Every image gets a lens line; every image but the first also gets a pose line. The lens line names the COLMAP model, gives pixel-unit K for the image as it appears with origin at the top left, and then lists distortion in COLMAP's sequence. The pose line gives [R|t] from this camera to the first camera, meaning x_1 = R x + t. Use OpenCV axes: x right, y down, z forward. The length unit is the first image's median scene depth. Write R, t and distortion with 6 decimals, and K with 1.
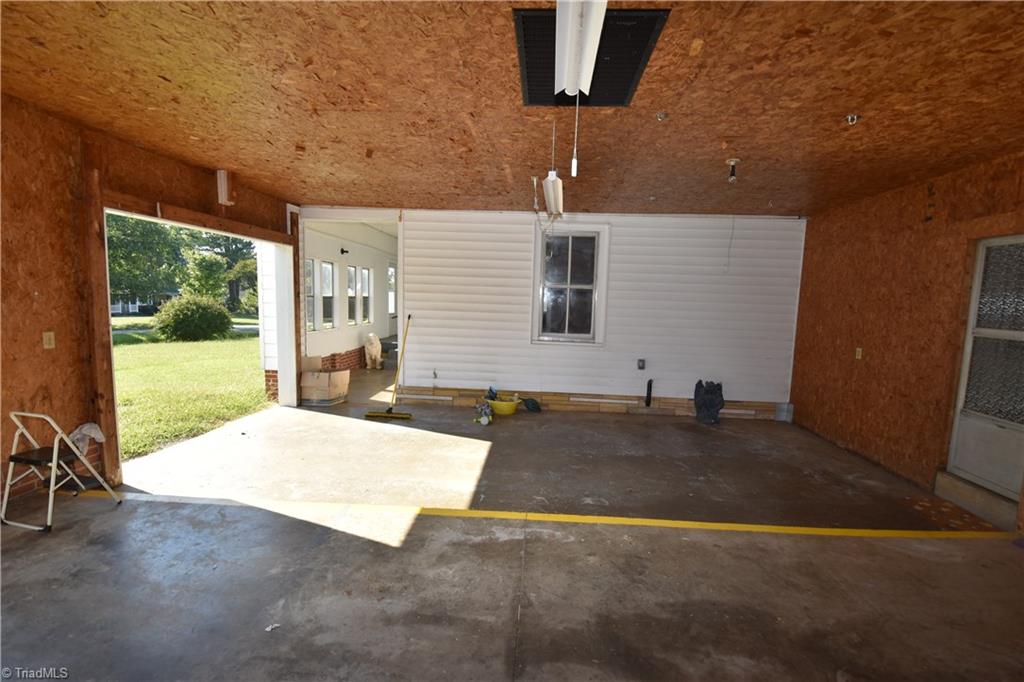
lens RADIAL K [[448.4, 0, 512.0], [0, 448.4, 341.0], [0, 0, 1]] dist [0.015998, -0.020760]
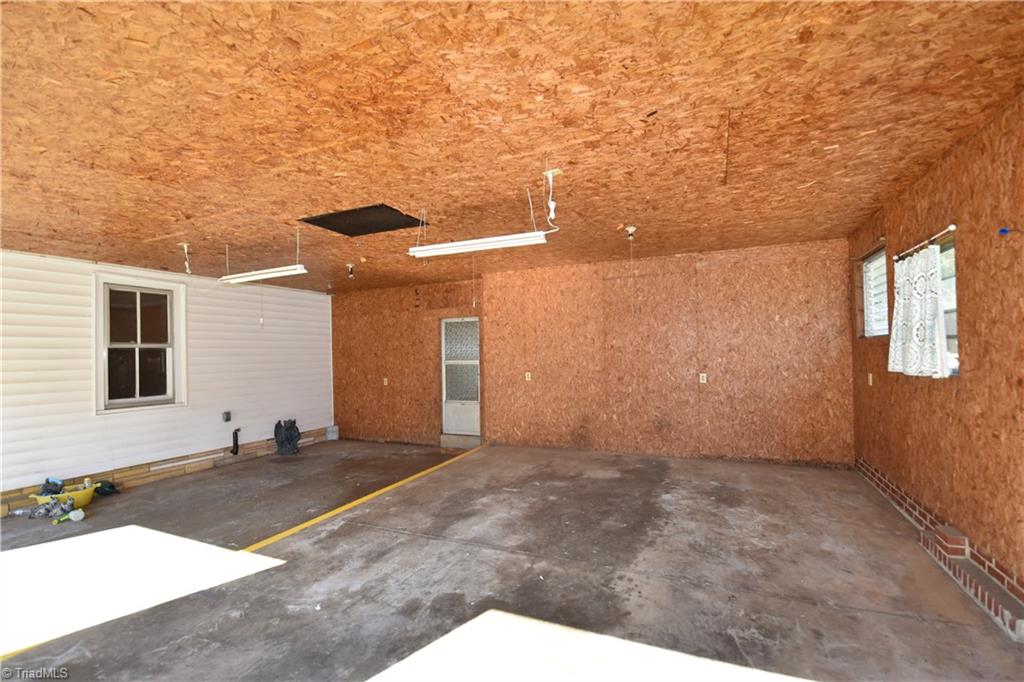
lens RADIAL K [[448.4, 0, 512.0], [0, 448.4, 341.0], [0, 0, 1]] dist [0.015998, -0.020760]
pose [[0.361536, -0.016259, 0.932216, -0.590202], [0.122948, 0.991948, -0.030381, -0.013471], [-0.924216, 0.125598, 0.360624, -0.043146]]
